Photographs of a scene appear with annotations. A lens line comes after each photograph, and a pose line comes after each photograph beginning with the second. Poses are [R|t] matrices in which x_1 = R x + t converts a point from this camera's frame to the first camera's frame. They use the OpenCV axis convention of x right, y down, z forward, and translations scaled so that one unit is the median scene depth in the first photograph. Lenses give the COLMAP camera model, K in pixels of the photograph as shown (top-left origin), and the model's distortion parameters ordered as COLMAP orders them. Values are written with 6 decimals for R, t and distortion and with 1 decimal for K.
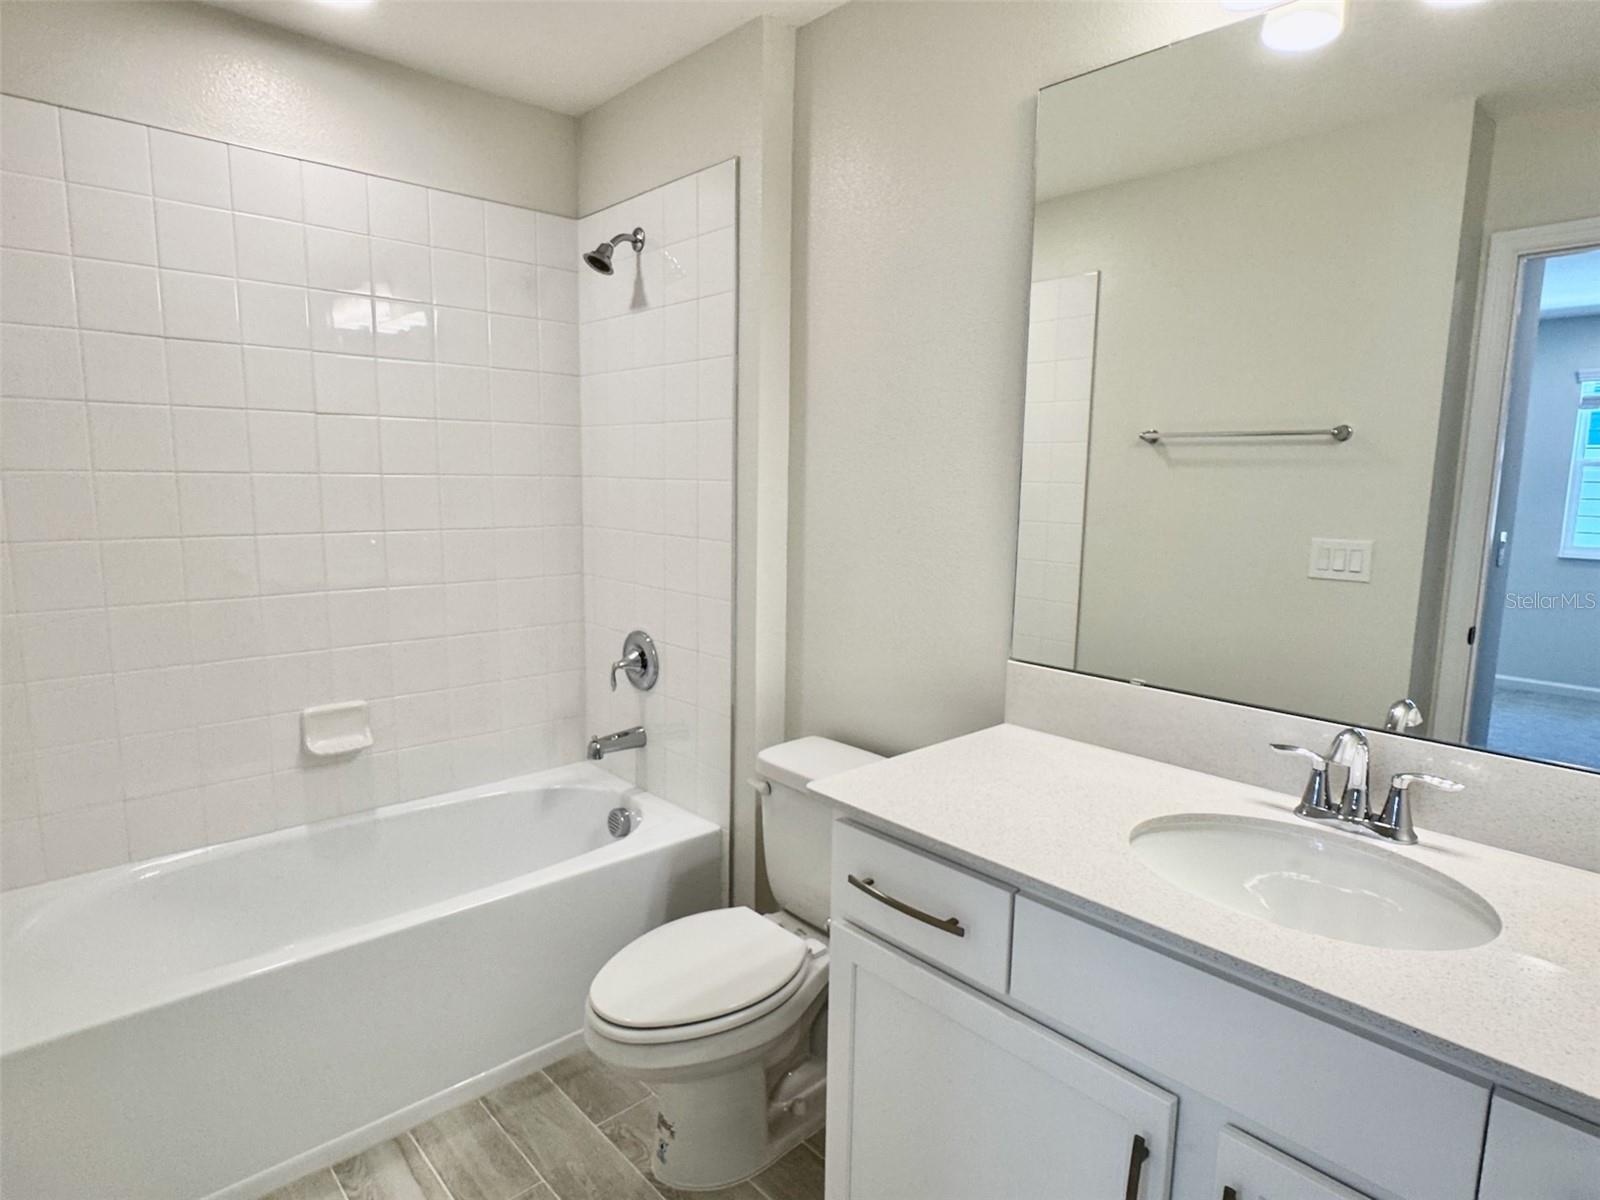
lens RADIAL K [[900.4, 0, 791.5], [0, 900.4, 605.1], [0, 0, 1]] dist [-0.002800, -0.002750]
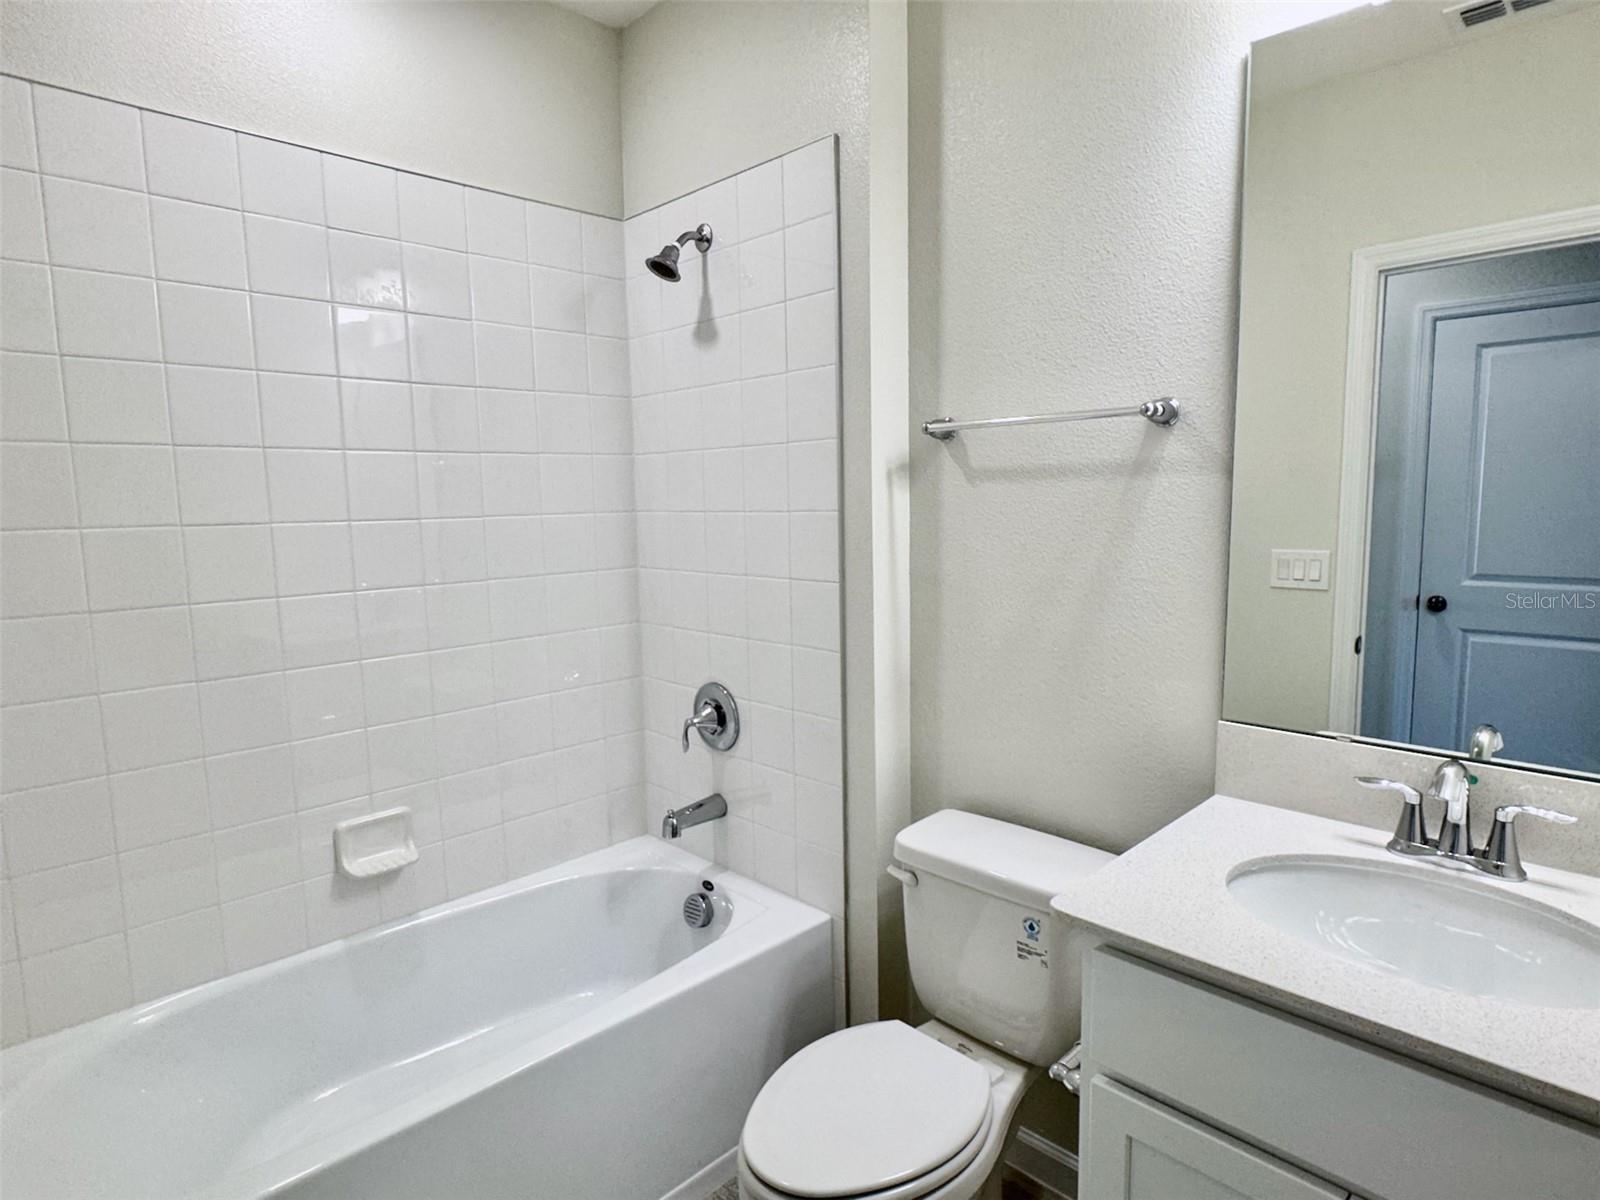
lens RADIAL K [[900.4, 0, 796.2], [0, 900.4, 598.8], [0, 0, 1]] dist [-0.002800, -0.002750]
pose [[0.998605, -0.027173, 0.045275, -0.126784], [0.028600, 0.999104, -0.031184, -0.025348], [-0.044387, 0.032435, 0.998488, 0.121848]]
